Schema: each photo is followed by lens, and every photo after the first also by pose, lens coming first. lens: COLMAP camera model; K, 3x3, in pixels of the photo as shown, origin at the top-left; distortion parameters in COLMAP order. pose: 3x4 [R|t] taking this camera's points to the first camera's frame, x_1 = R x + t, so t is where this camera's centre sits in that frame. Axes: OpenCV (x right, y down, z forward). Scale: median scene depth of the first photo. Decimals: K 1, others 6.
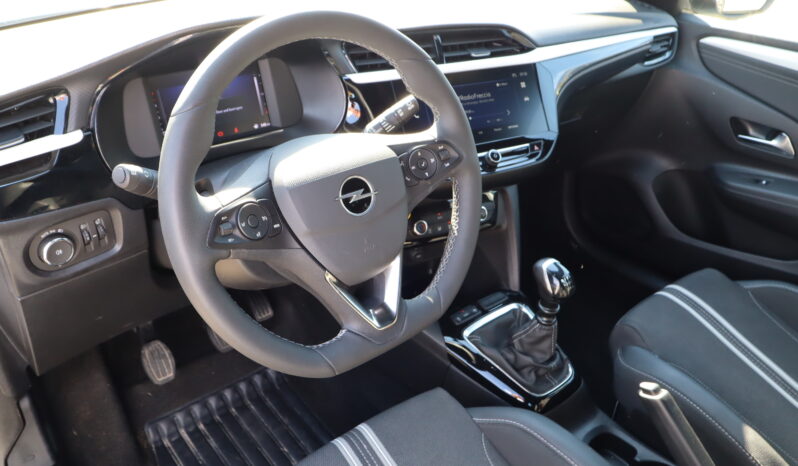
lens RADIAL K [[628.8, 0, 399.1], [0, 628.8, 235.3], [0, 0, 1]] dist [0.008667, -0.002072]
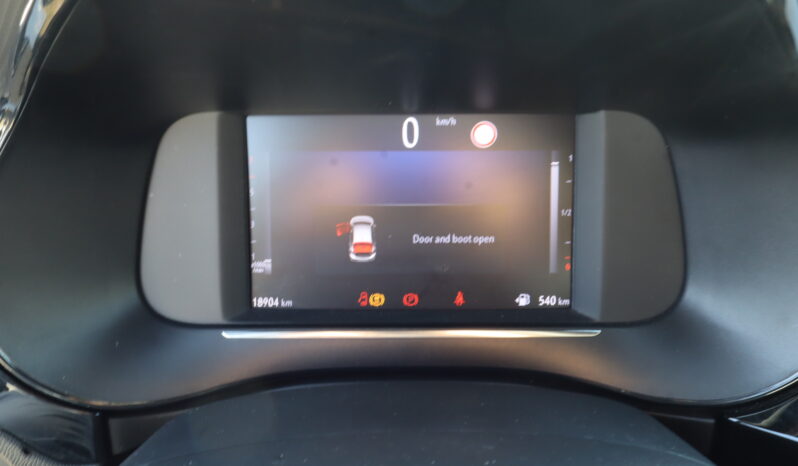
lens RADIAL K [[628.8, 0, 392.2], [0, 628.8, 237.0], [0, 0, 1]] dist [0.008667, -0.002072]
pose [[0.795498, 0.182072, -0.577955, -0.082248], [-0.289003, 0.952322, -0.097776, -0.132739], [0.532597, 0.244811, 0.810190, 0.594073]]
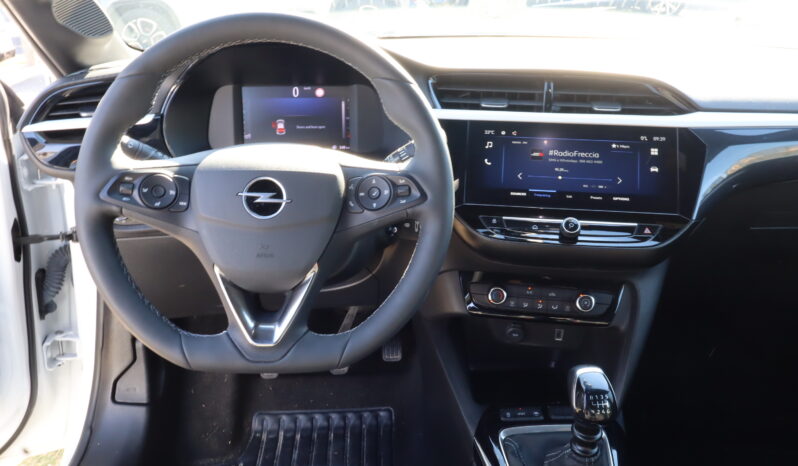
lens RADIAL K [[628.8, 0, 404.4], [0, 628.8, 233.5], [0, 0, 1]] dist [0.008667, -0.002072]
pose [[0.798277, 0.200304, -0.568008, 0.420226], [-0.279689, 0.958510, -0.055061, -0.010975], [0.533412, 0.202820, 0.821179, 0.211208]]
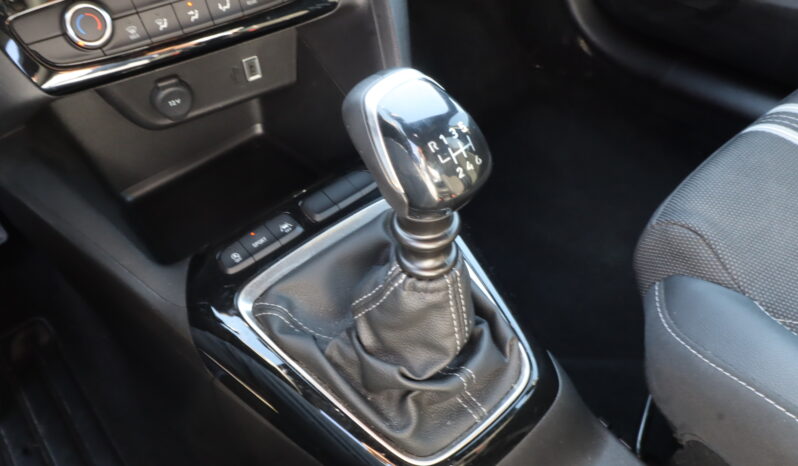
lens RADIAL K [[628.8, 0, 401.2], [0, 628.8, 229.6], [0, 0, 1]] dist [0.008667, -0.002072]
pose [[0.992753, -0.093004, -0.076102, 0.235605], [0.108718, 0.964910, 0.239015, 0.035602], [0.051202, -0.245557, 0.968029, 0.653621]]
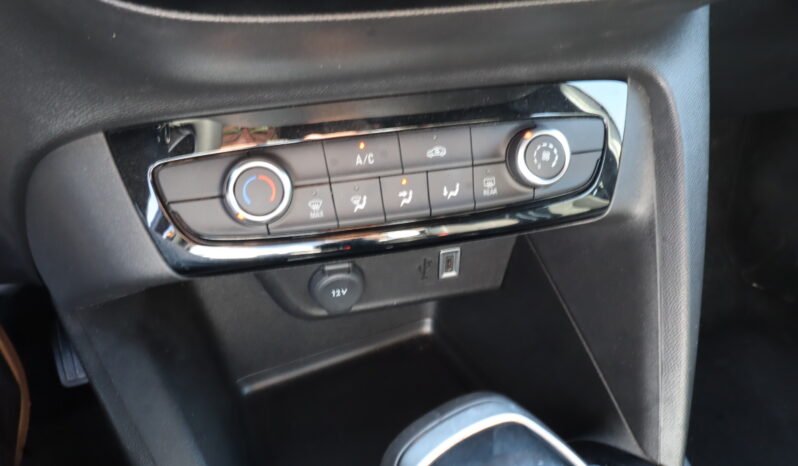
lens RADIAL K [[628.8, 0, 404.6], [0, 628.8, 232.2], [0, 0, 1]] dist [0.008667, -0.002072]
pose [[0.965892, 0.084903, -0.244629, 0.153656], [-0.080499, 0.996362, 0.027964, -0.007351], [0.246113, -0.007318, 0.969213, 0.806251]]
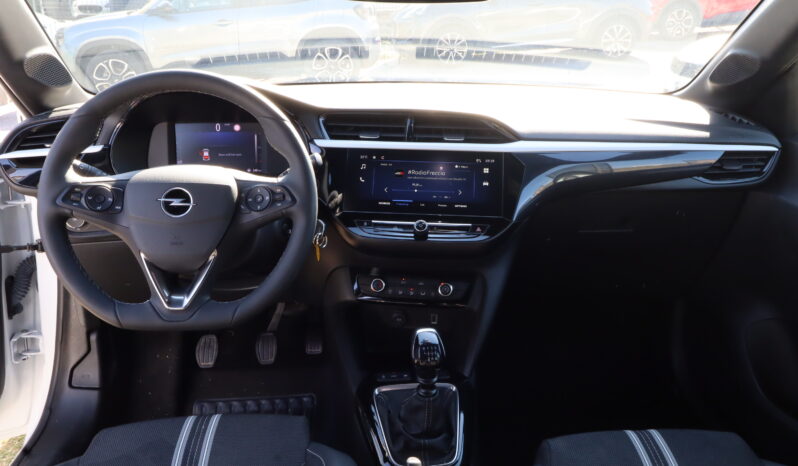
lens RADIAL K [[628.8, 0, 402.8], [0, 628.8, 234.0], [0, 0, 1]] dist [0.008667, -0.002072]
pose [[0.820106, 0.159851, -0.549431, 0.681409], [-0.264837, 0.957190, -0.116823, 0.019712], [0.507235, 0.241317, 0.827332, 0.095259]]
